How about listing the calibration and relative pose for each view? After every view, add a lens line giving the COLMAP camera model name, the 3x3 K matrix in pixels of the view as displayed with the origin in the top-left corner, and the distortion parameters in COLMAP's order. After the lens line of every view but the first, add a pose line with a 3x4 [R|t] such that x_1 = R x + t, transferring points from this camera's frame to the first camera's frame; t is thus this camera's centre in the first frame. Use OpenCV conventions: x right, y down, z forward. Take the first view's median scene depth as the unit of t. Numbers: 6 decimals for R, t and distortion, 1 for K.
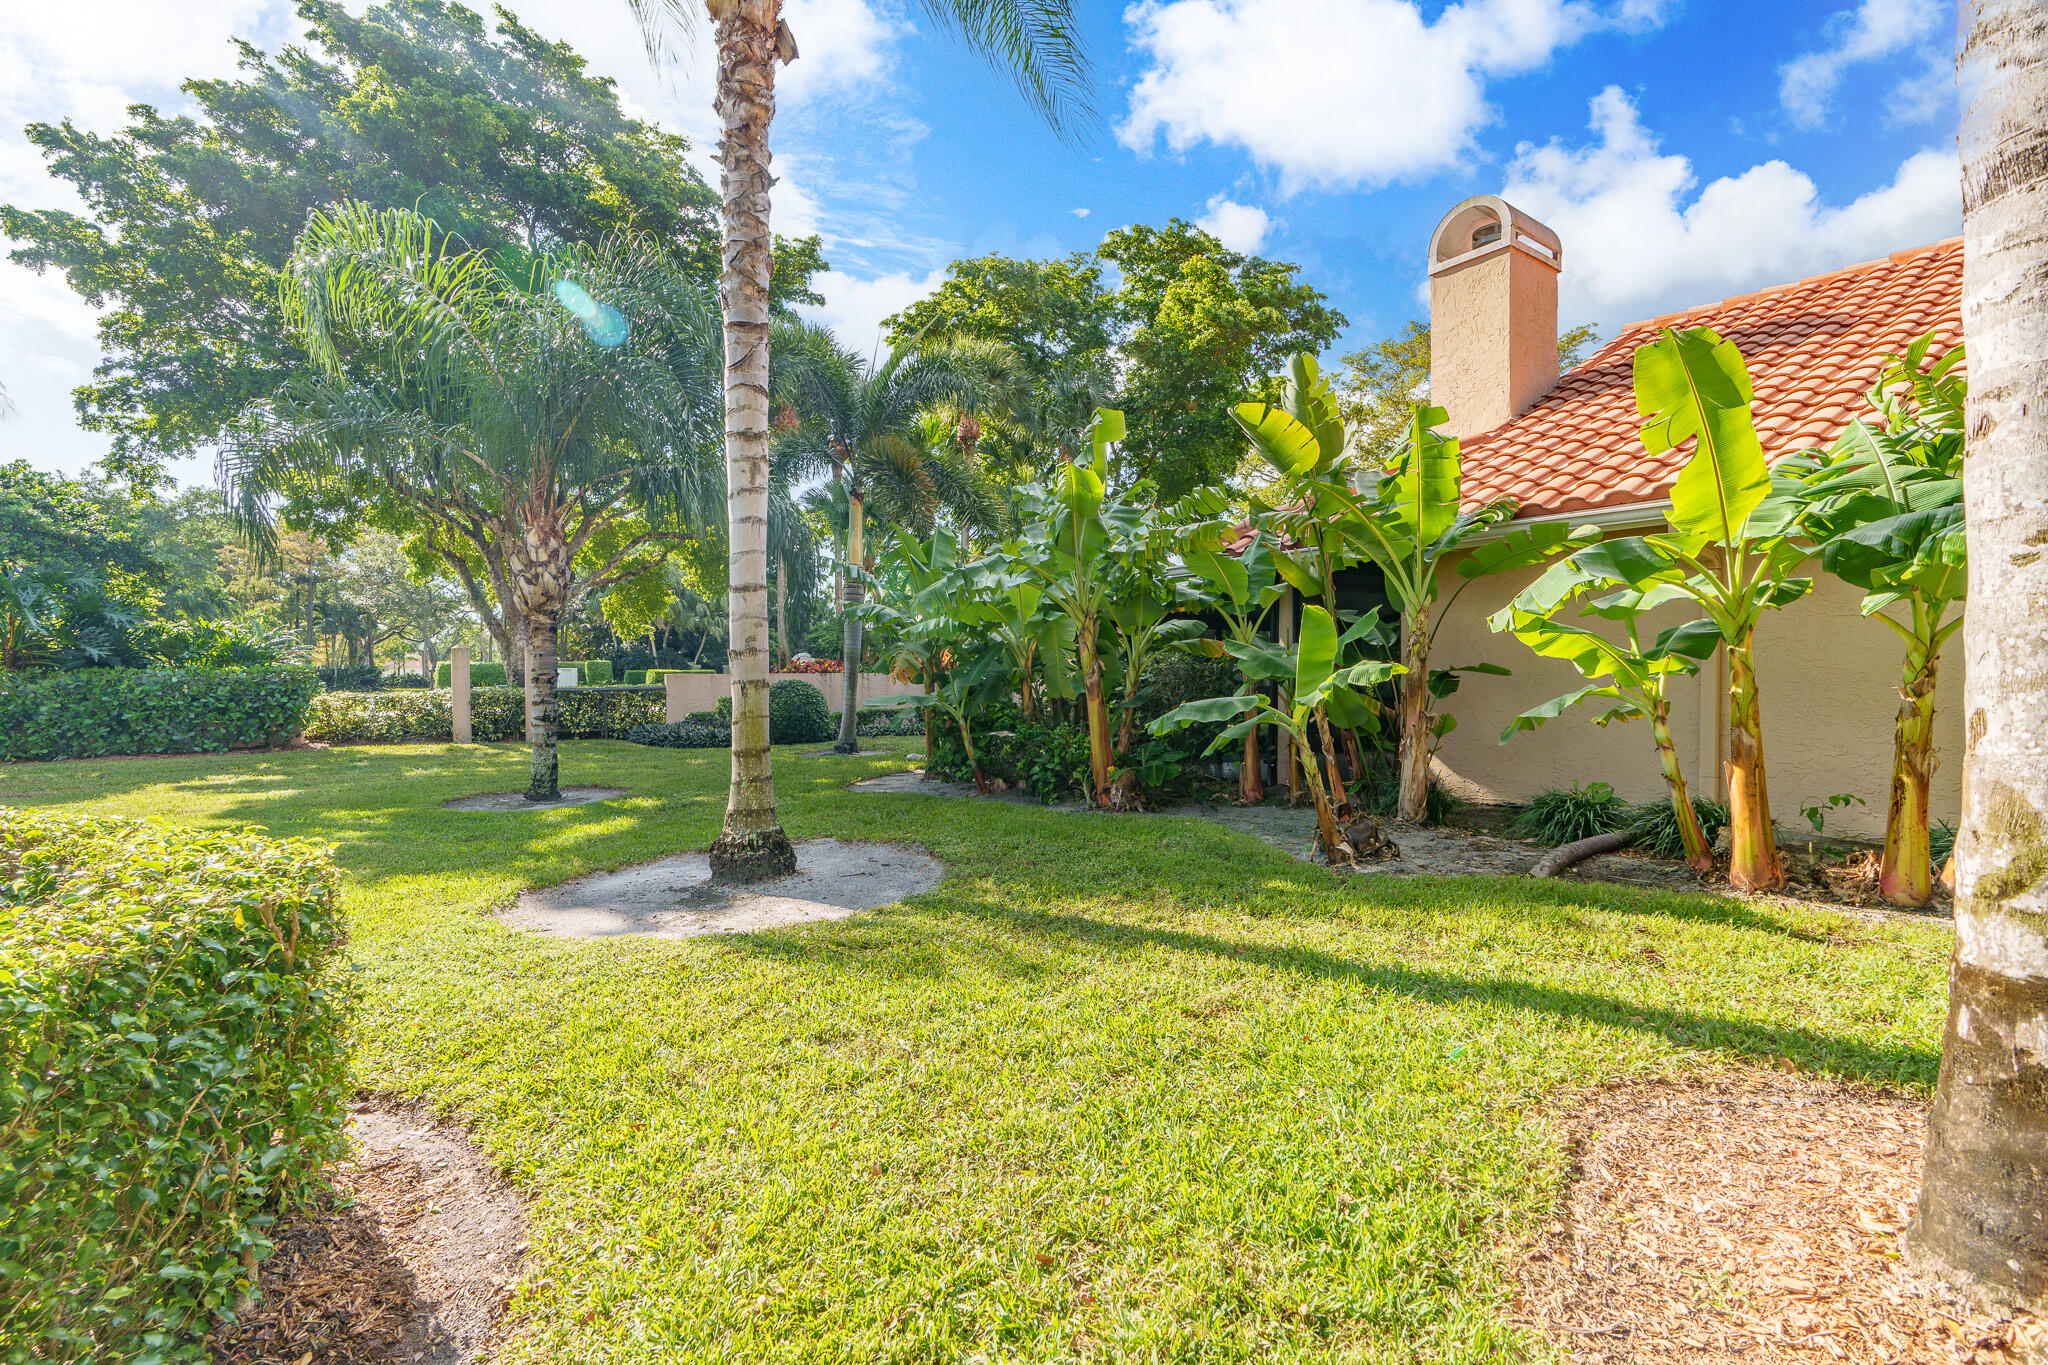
lens RADIAL K [[923.2, 0, 1013.0], [0, 923.2, 681.5], [0, 0, 1]] dist [-0.006145, 0.004050]
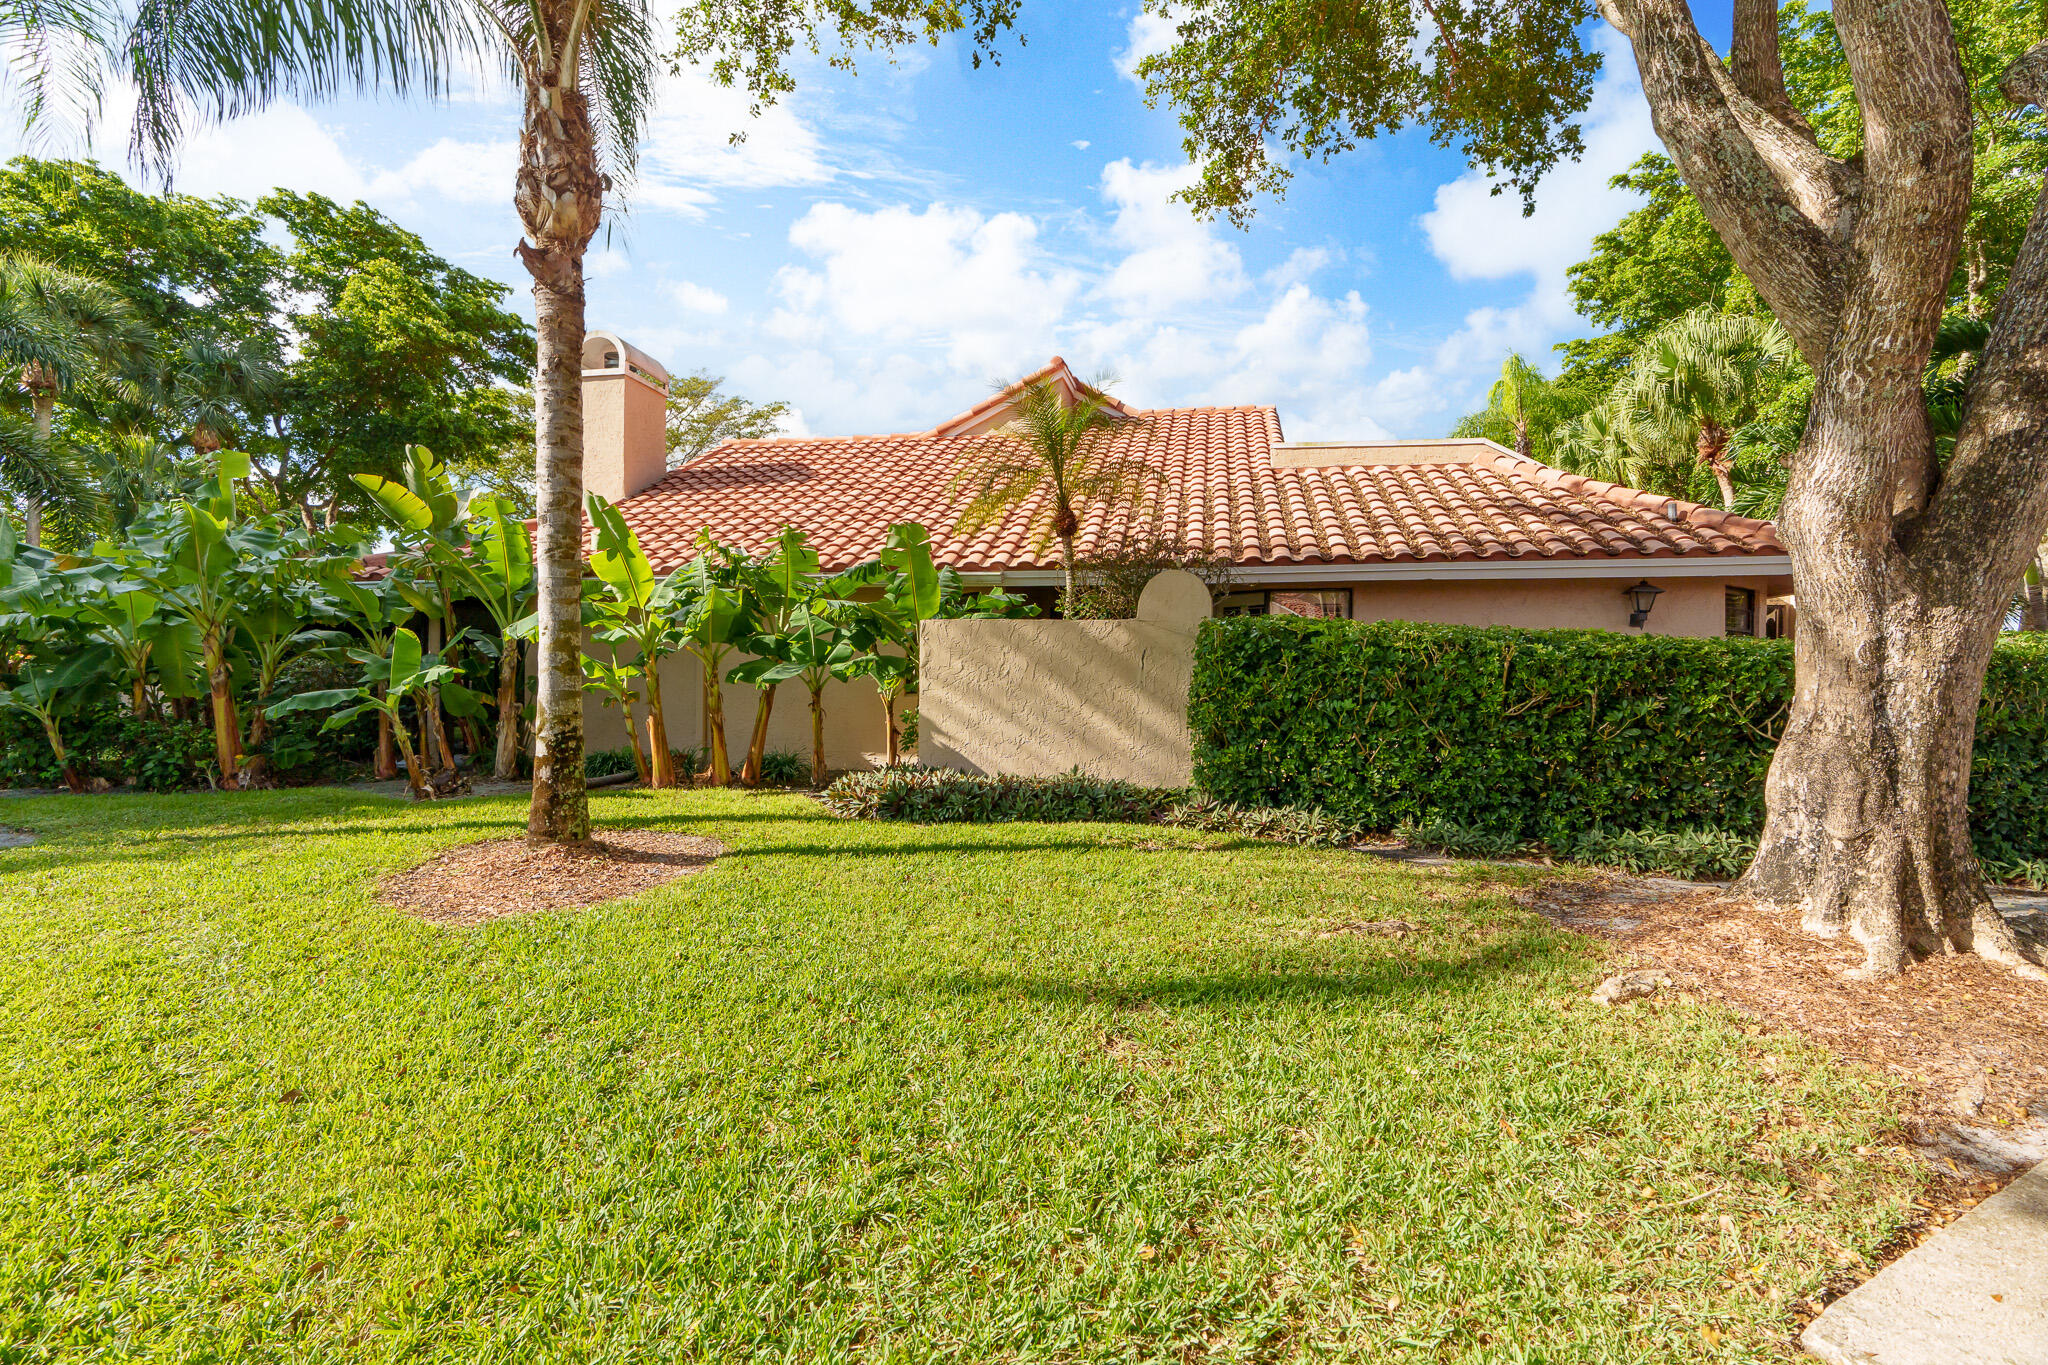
lens RADIAL K [[923.2, 0, 1013.0], [0, 923.2, 681.5], [0, 0, 1]] dist [-0.006145, 0.004050]
pose [[0.714397, 0.013767, 0.699605, -0.007751], [0.000019, 0.999806, -0.019693, 0.018941], [-0.699740, 0.014082, 0.714259, -0.411511]]
